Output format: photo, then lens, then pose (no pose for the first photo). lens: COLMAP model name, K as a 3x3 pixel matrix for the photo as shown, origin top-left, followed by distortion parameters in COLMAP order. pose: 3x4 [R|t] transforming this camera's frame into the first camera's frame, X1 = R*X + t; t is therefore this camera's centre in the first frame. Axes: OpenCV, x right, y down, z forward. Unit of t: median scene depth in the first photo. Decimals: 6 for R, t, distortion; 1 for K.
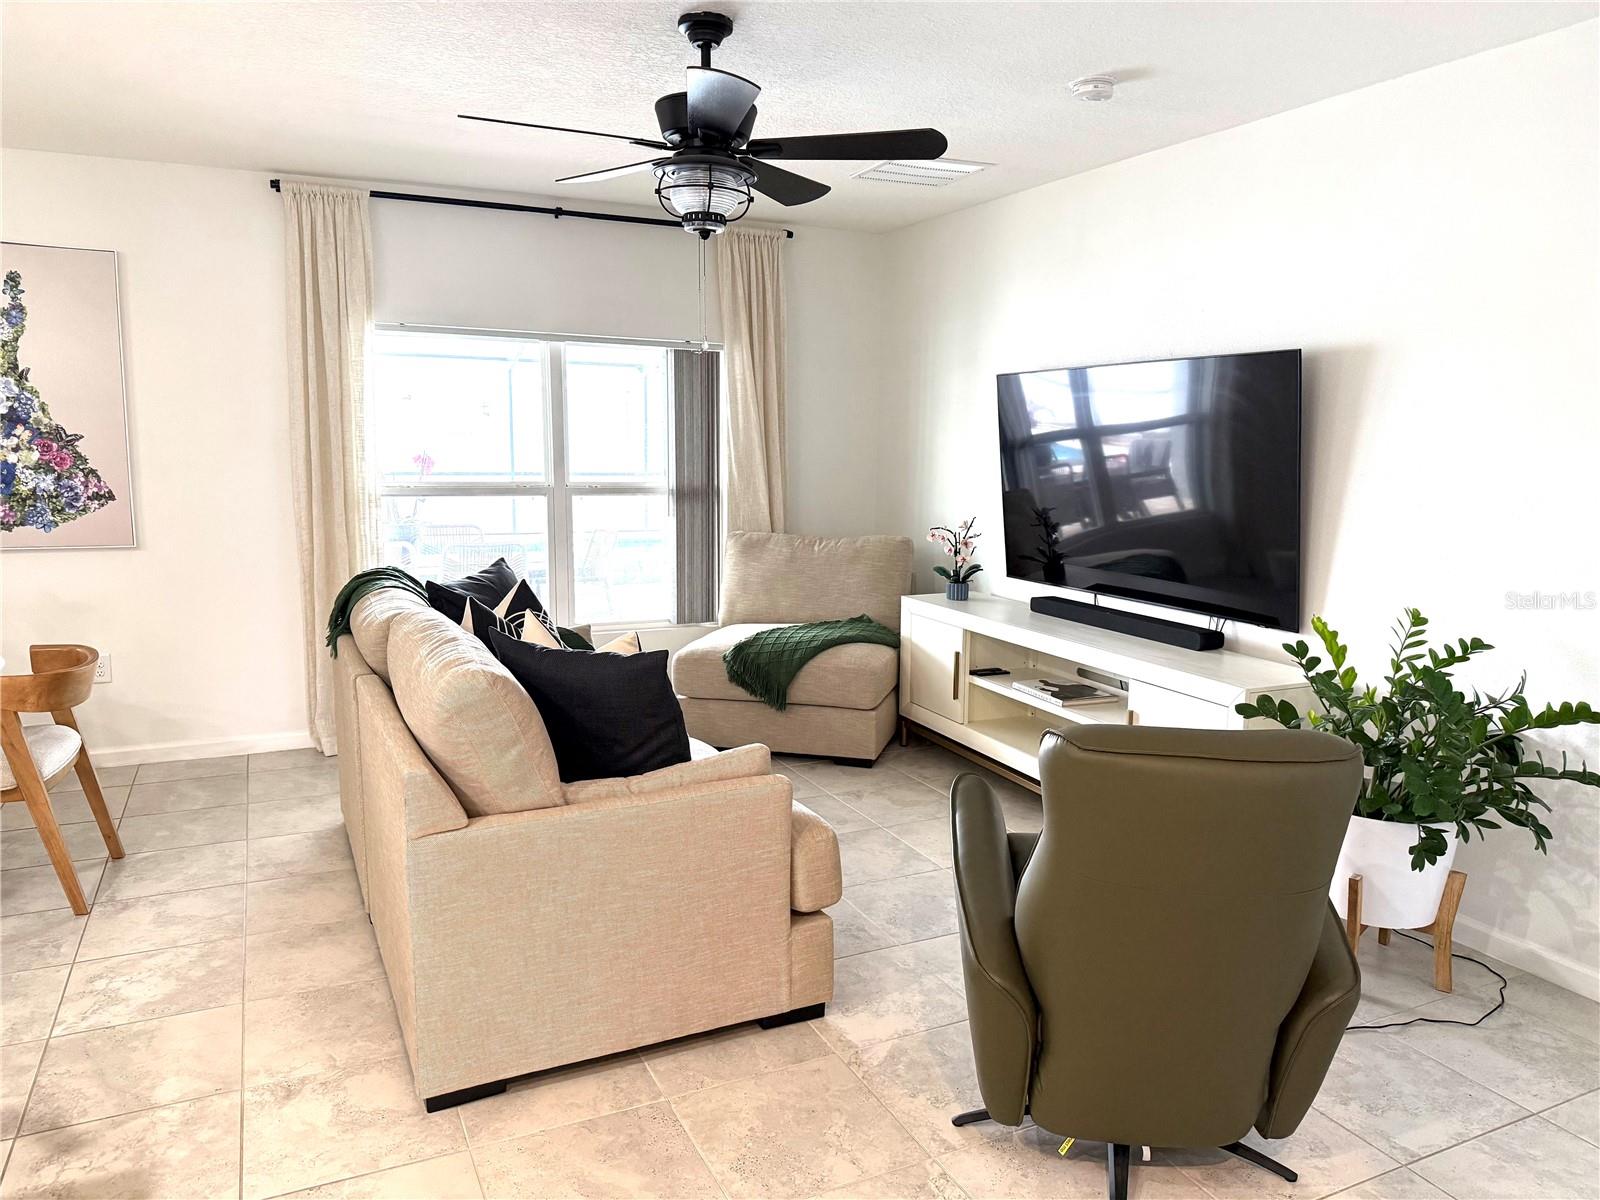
lens RADIAL K [[1123.2, 0, 810.3], [0, 1123.2, 598.1], [0, 0, 1]] dist [-0.006168, -0.008081]
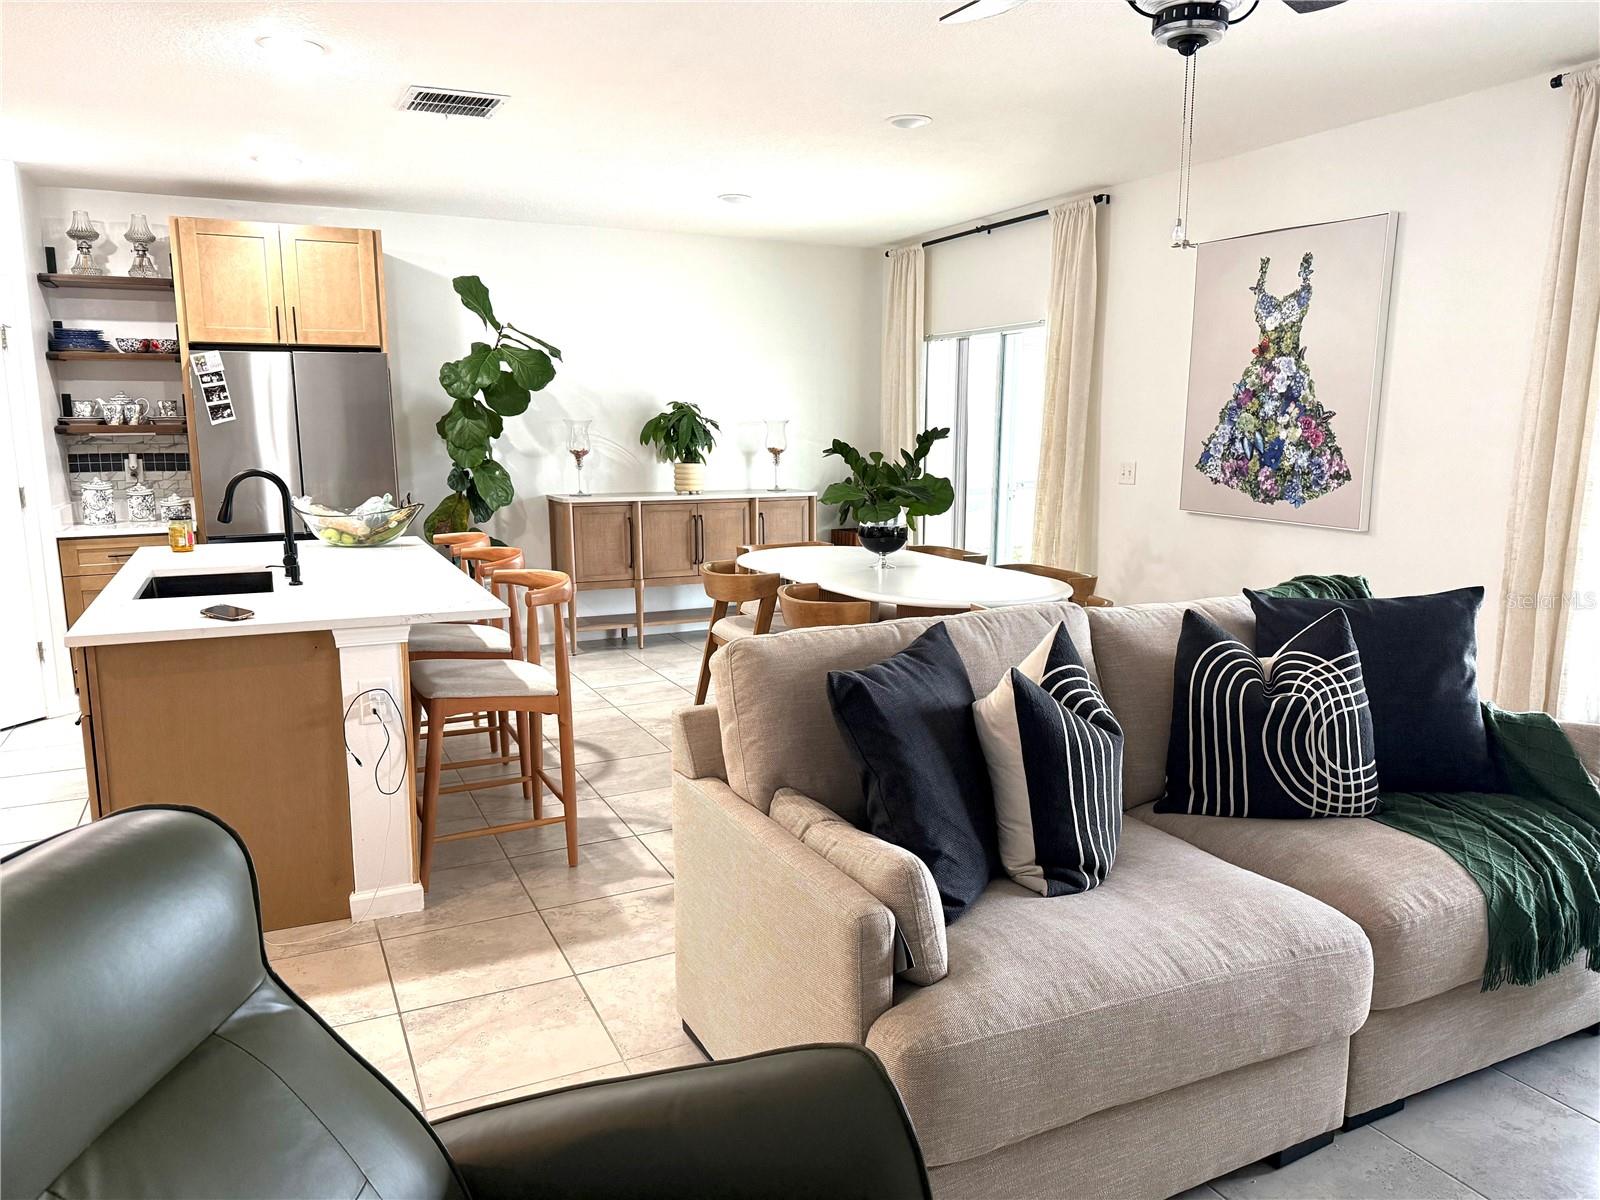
lens RADIAL K [[1123.2, 0, 808.0], [0, 1123.2, 603.9], [0, 0, 1]] dist [-0.006168, -0.008081]
pose [[-0.016432, 0.154162, -0.987909, 0.356046], [-0.145925, 0.977093, 0.154901, -0.067270], [0.989159, 0.146706, 0.006440, 0.568993]]
